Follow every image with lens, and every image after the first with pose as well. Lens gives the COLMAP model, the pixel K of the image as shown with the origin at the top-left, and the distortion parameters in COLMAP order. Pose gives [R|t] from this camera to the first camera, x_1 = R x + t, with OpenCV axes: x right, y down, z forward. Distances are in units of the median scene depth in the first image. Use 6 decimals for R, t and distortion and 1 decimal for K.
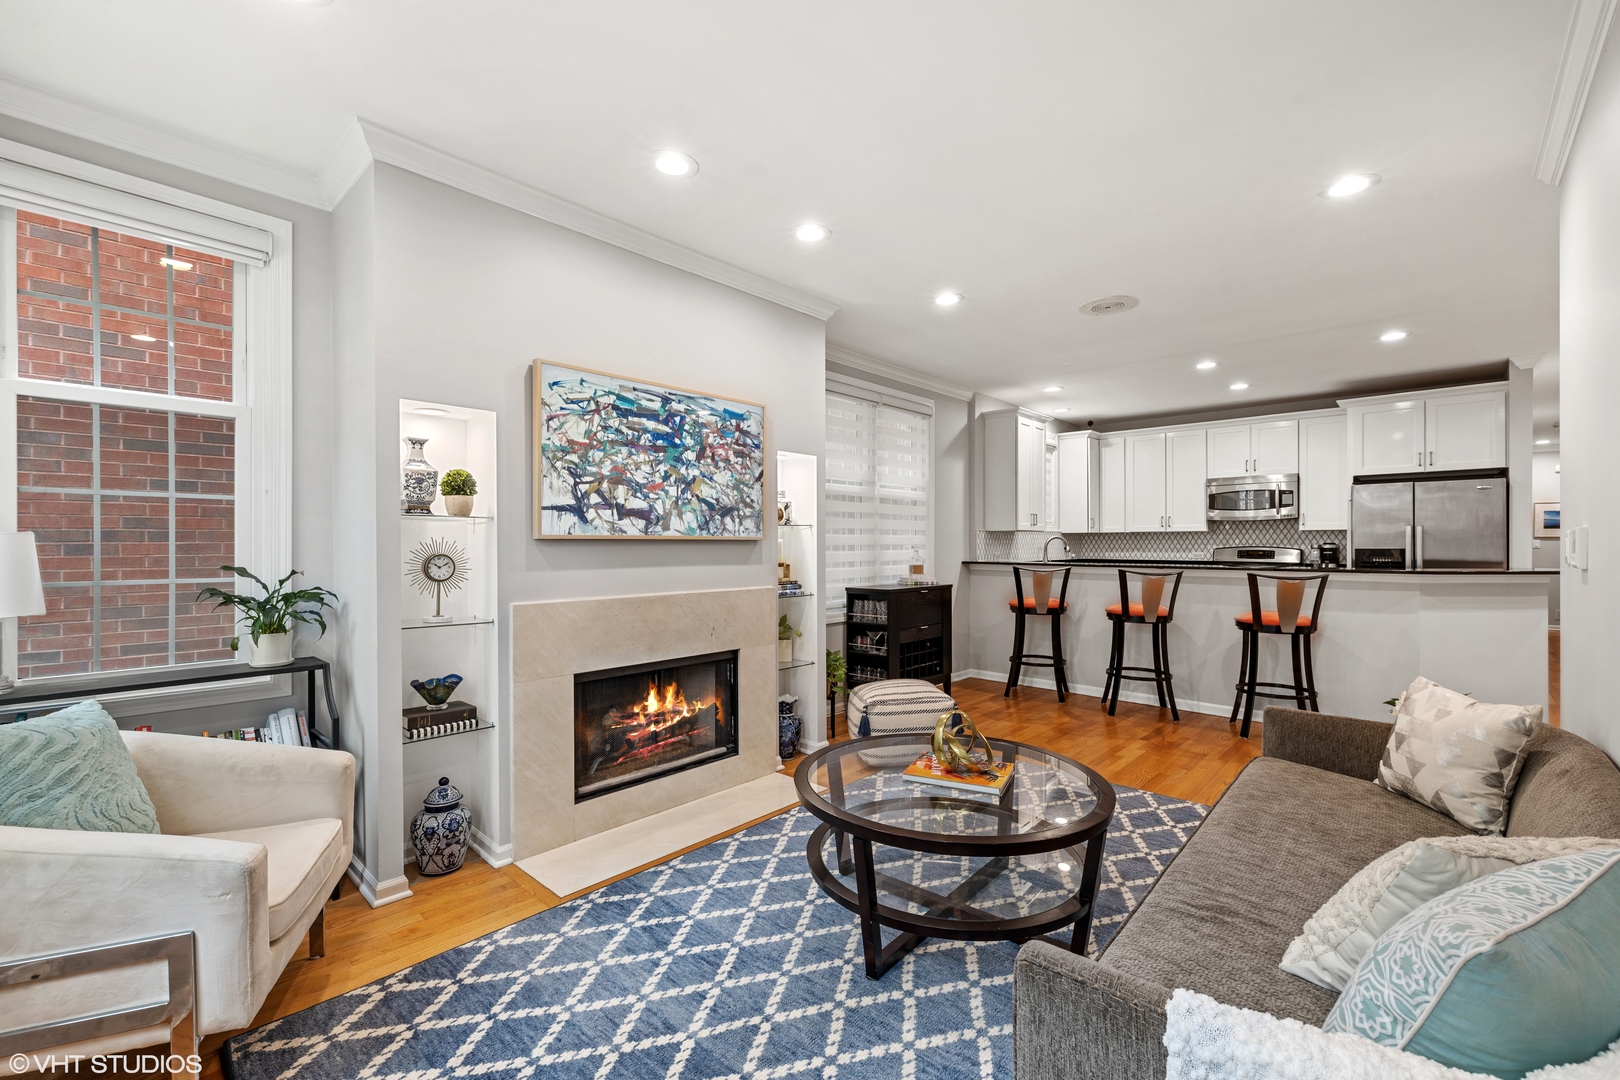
lens RADIAL K [[685.2, 0, 810.0], [0, 685.2, 540.0], [0, 0, 1]] dist [0.000472, 0.000059]
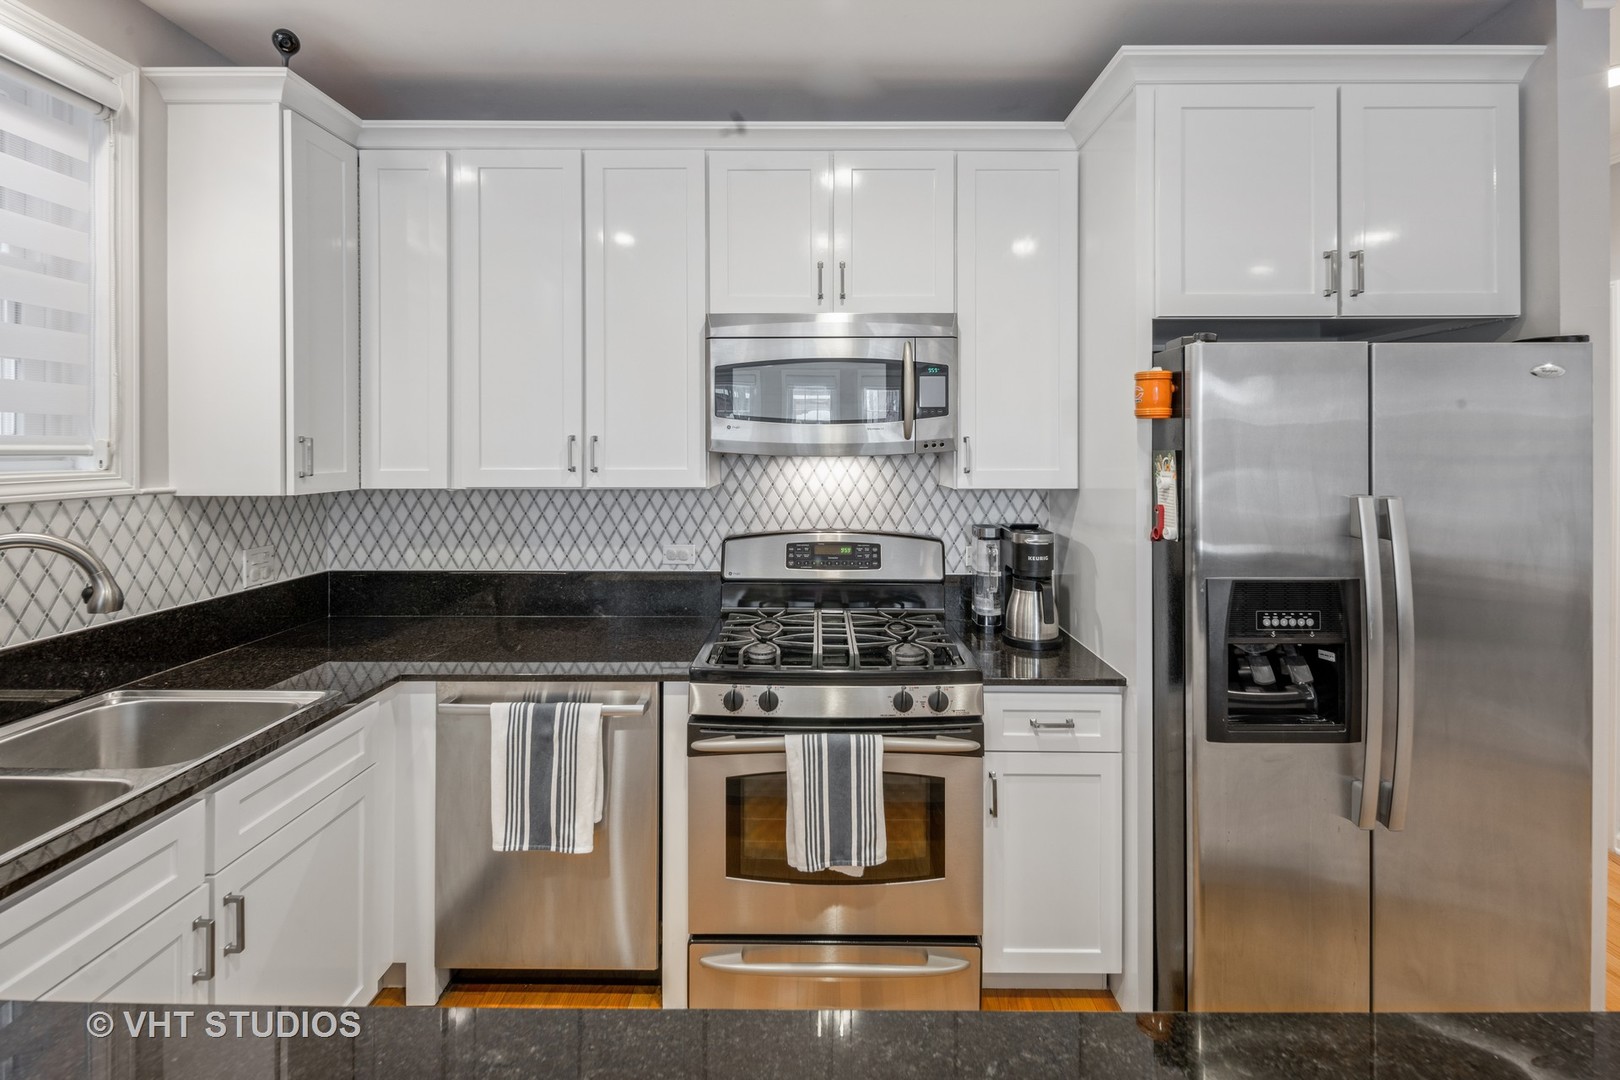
lens RADIAL K [[709.5, 0, 822.0], [0, 709.5, 451.5], [0, 0, 1]] dist [0.000973, -0.000164]
pose [[0.735707, -0.000714, 0.677300, 0.444755], [-0.002171, 0.999992, 0.003413, -0.033350], [-0.677297, -0.003981, 0.735699, 0.810347]]
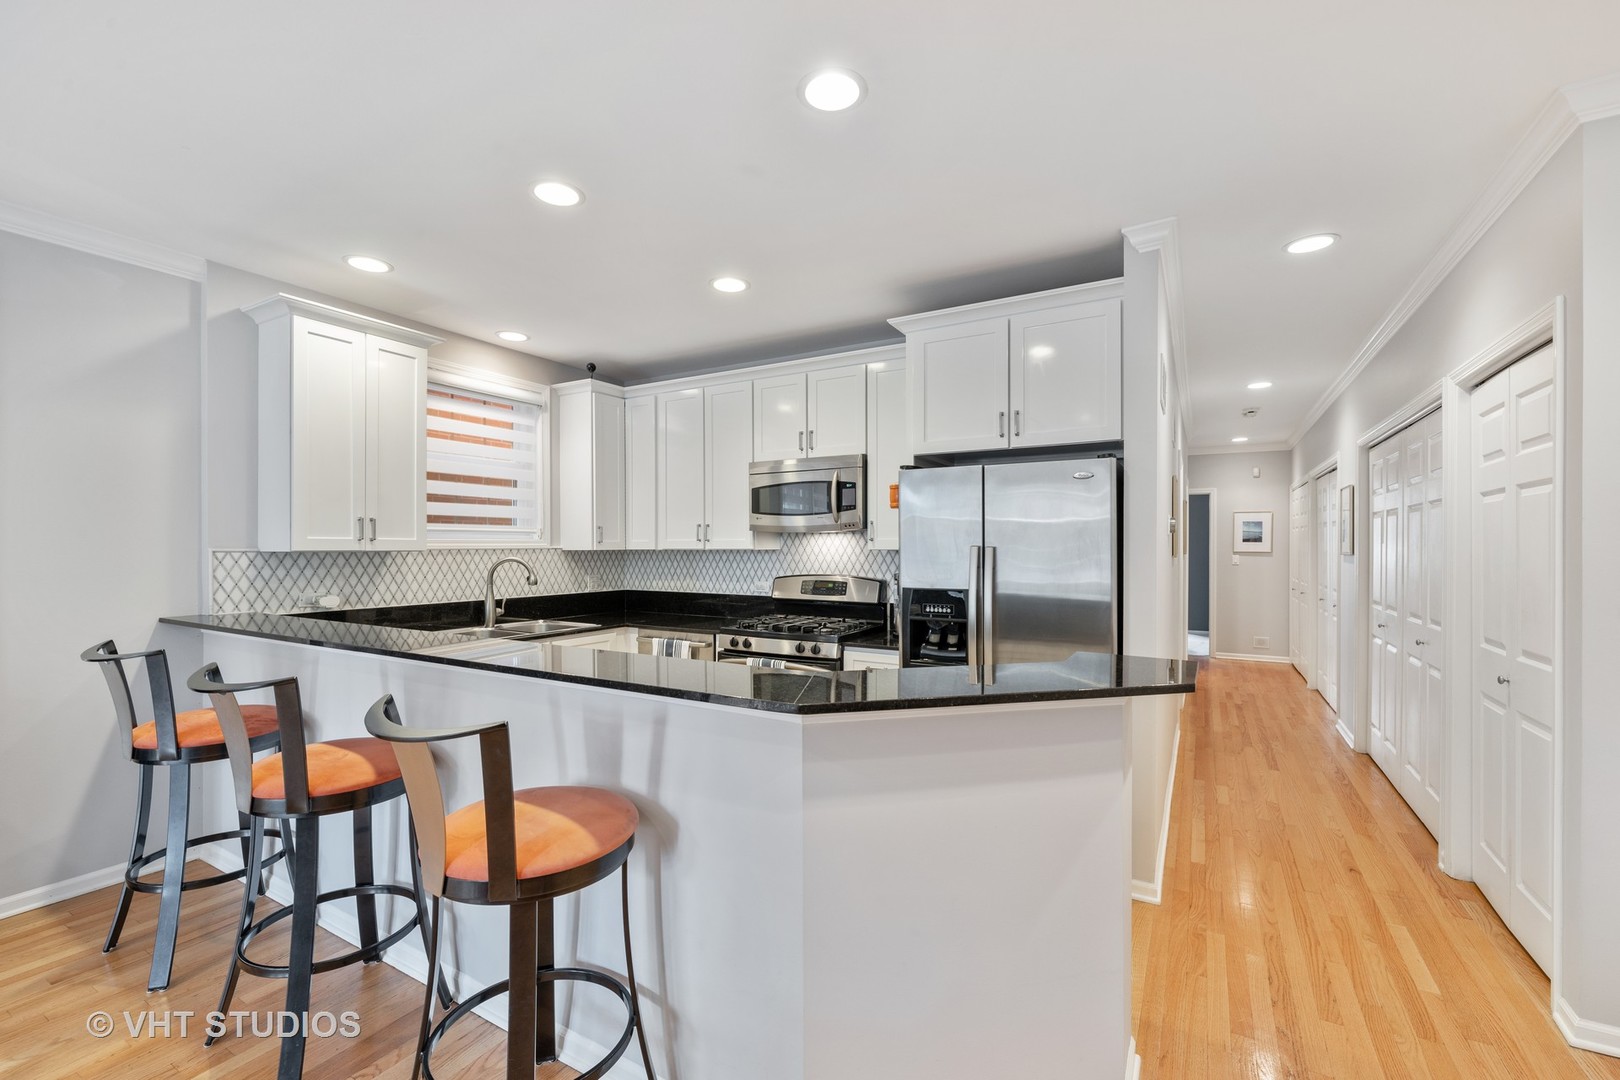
lens RADIAL K [[702.4, 0, 807.8], [0, 702.4, 551.4], [0, 0, 1]] dist [-0.000362, 0.000004]
pose [[0.976687, -0.000962, 0.214667, 0.542907], [-0.000559, 0.999975, 0.007024, -0.016912], [-0.214669, -0.006980, 0.976662, 0.421883]]
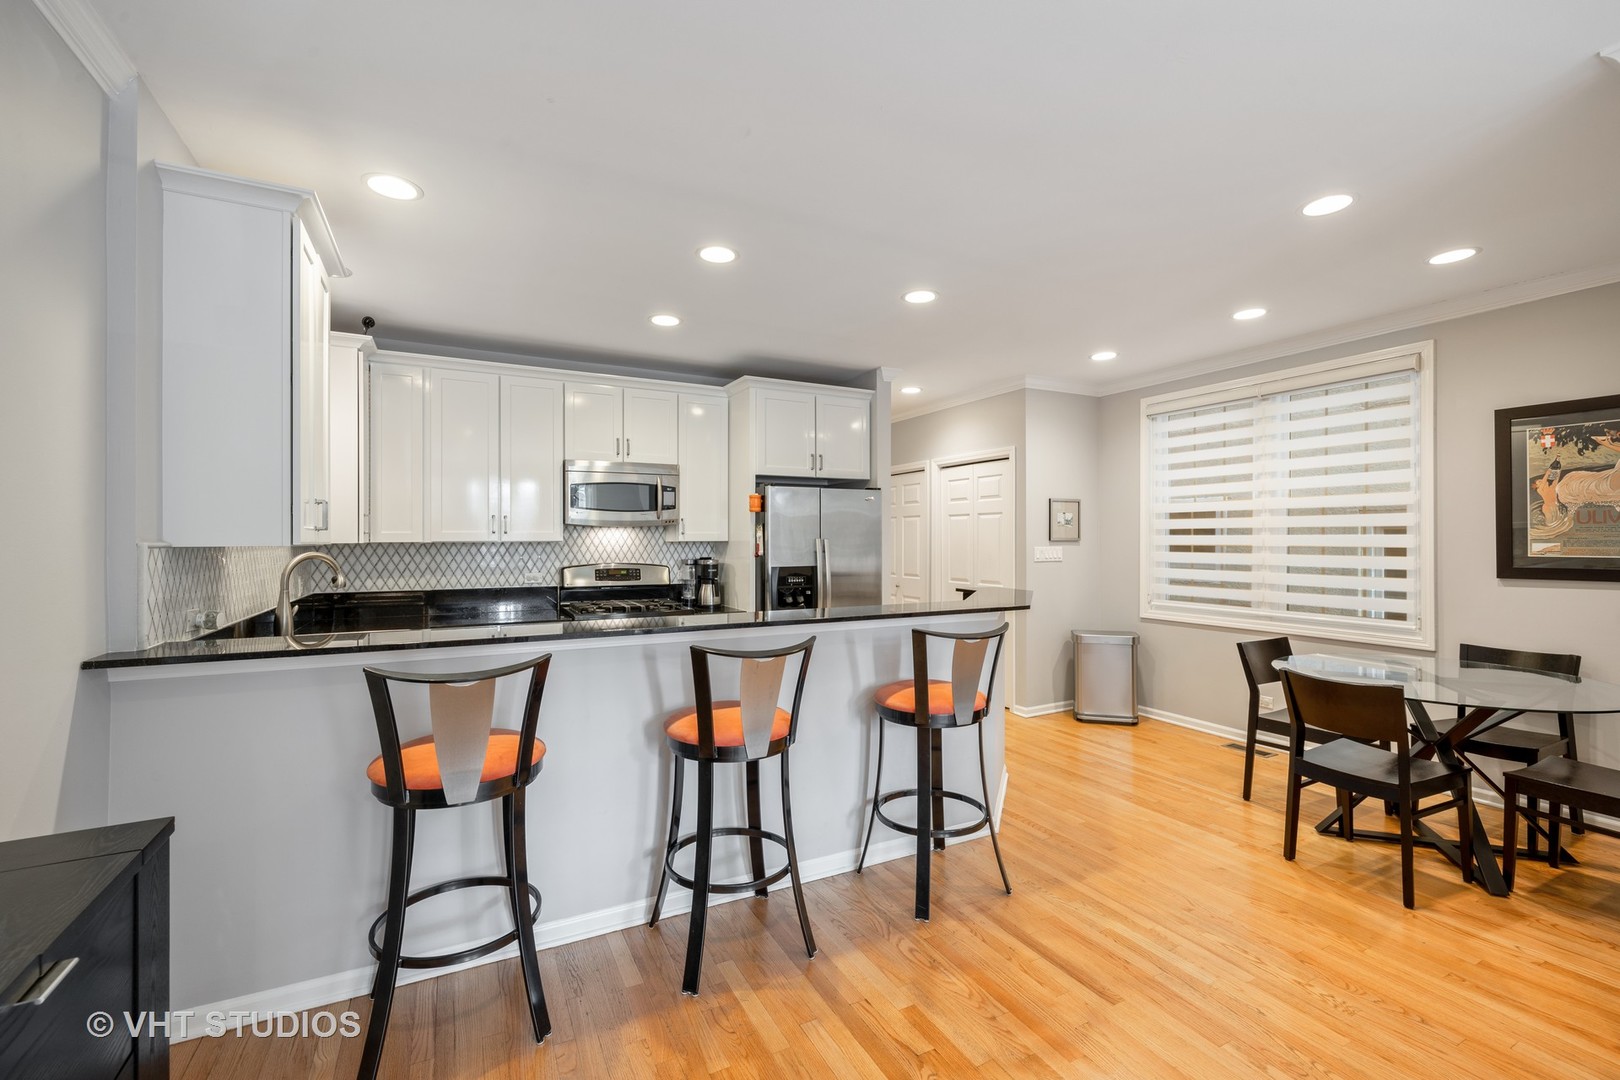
lens RADIAL K [[670.3, 0, 806.1], [0, 670.3, 533.9], [0, 0, 1]] dist [-0.000299, -0.000210]
pose [[0.333326, 0.005008, 0.942798, 0.069706], [-0.000542, 0.999987, -0.005120, -0.018432], [-0.942811, 0.001195, 0.333325, 0.636464]]
